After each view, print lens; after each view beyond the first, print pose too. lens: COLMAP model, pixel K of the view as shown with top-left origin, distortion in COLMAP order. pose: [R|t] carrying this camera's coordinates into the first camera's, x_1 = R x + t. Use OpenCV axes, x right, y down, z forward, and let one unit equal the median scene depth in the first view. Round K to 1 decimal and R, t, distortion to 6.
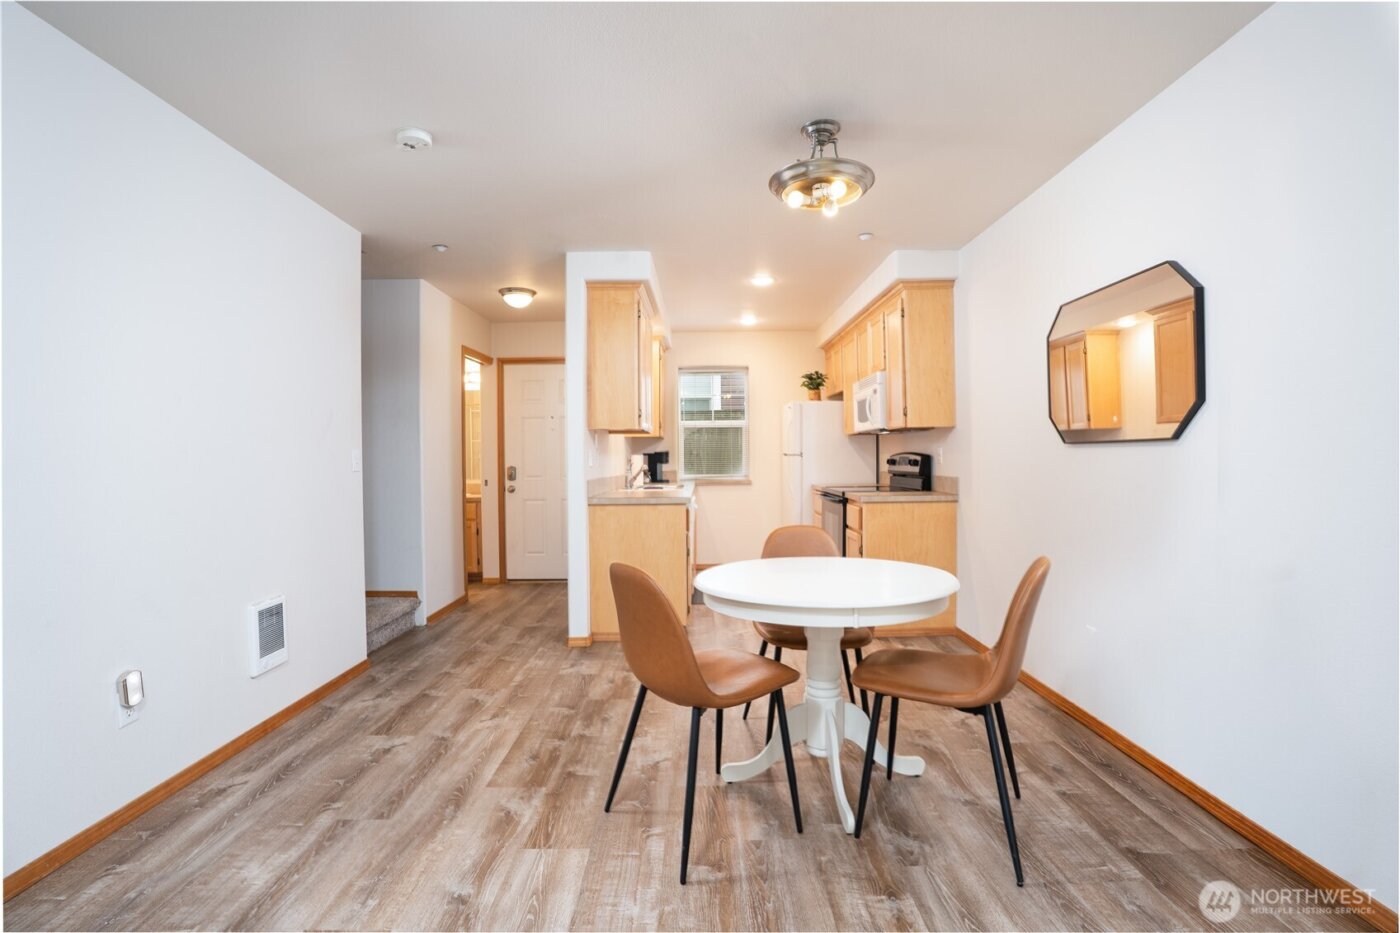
lens RADIAL K [[647.3, 0, 708.2], [0, 647.3, 462.4], [0, 0, 1]] dist [-0.070339, 0.030370]
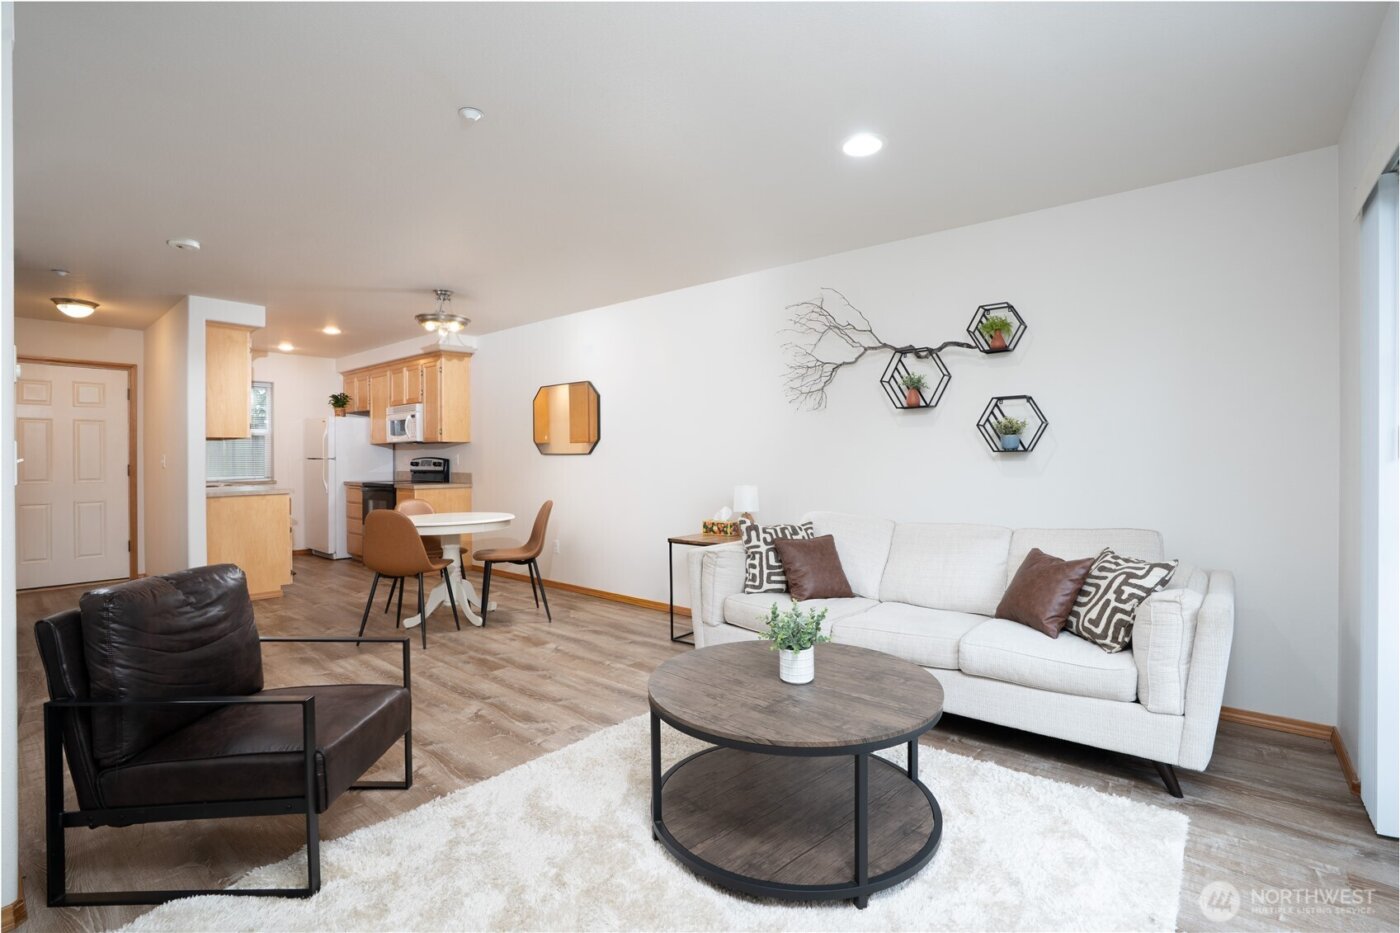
lens RADIAL K [[647.3, 0, 708.2], [0, 647.3, 462.4], [0, 0, 1]] dist [-0.070339, 0.030370]
pose [[0.647711, 0.000143, 0.761886, -0.379243], [0.004520, 0.999982, -0.004030, 0.004628], [-0.761873, 0.006054, 0.647699, -0.426254]]
